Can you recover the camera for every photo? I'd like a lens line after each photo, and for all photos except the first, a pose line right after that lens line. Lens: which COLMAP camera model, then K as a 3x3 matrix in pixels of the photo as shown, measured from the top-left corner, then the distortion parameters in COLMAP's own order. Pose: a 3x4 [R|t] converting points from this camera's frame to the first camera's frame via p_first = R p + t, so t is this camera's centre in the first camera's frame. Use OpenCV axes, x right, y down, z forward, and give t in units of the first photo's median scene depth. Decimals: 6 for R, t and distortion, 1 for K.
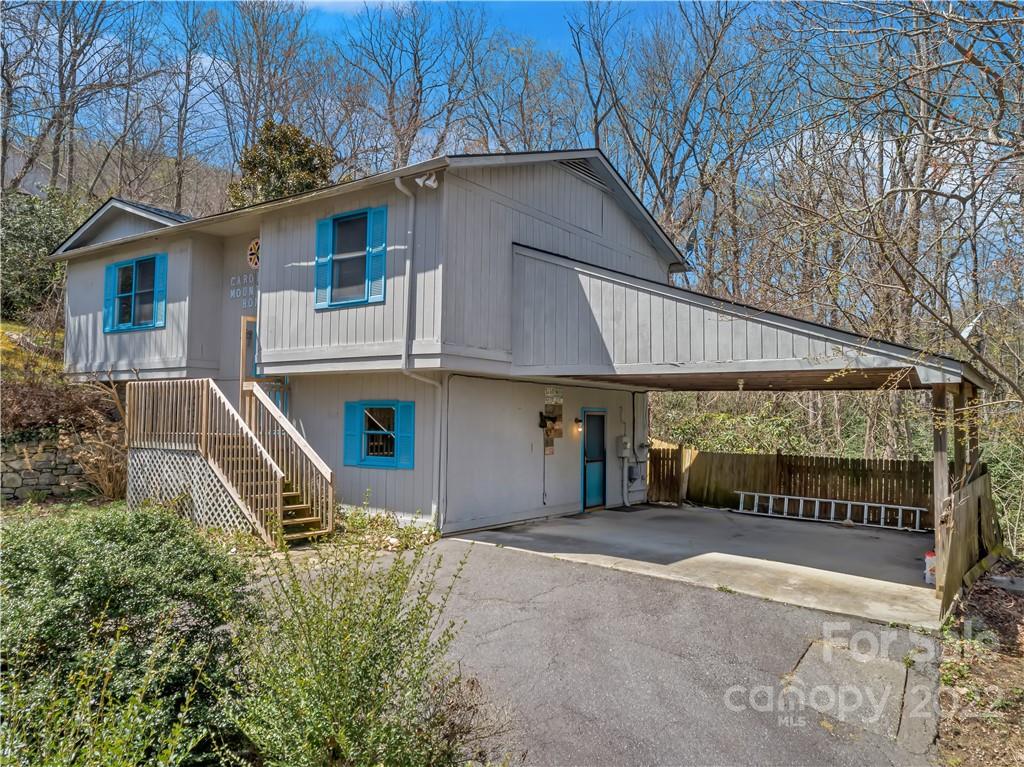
lens RADIAL K [[780.3, 0, 512.0], [0, 780.3, 383.5], [0, 0, 1]] dist [-0.050872, 0.049656]
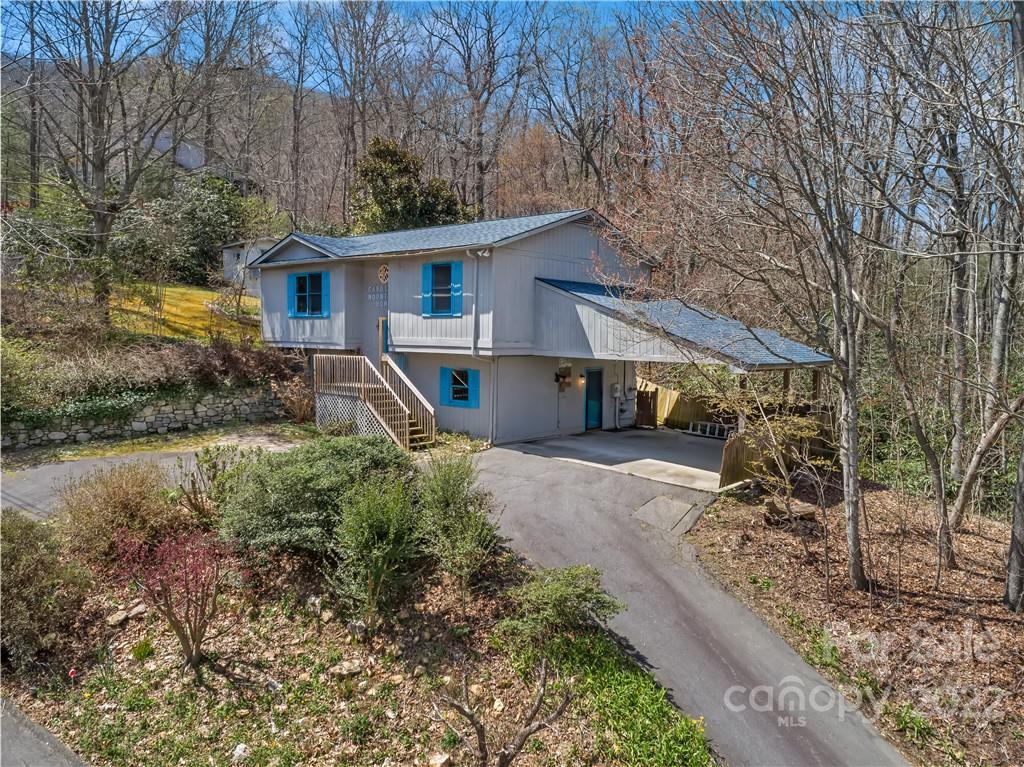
lens RADIAL K [[780.3, 0, 512.0], [0, 780.3, 383.5], [0, 0, 1]] dist [-0.050872, 0.049656]
pose [[0.994535, 0.006705, -0.104184, 0.130255], [0.005184, 0.993533, 0.113428, -0.144264], [0.104271, -0.113348, 0.988069, -0.728710]]
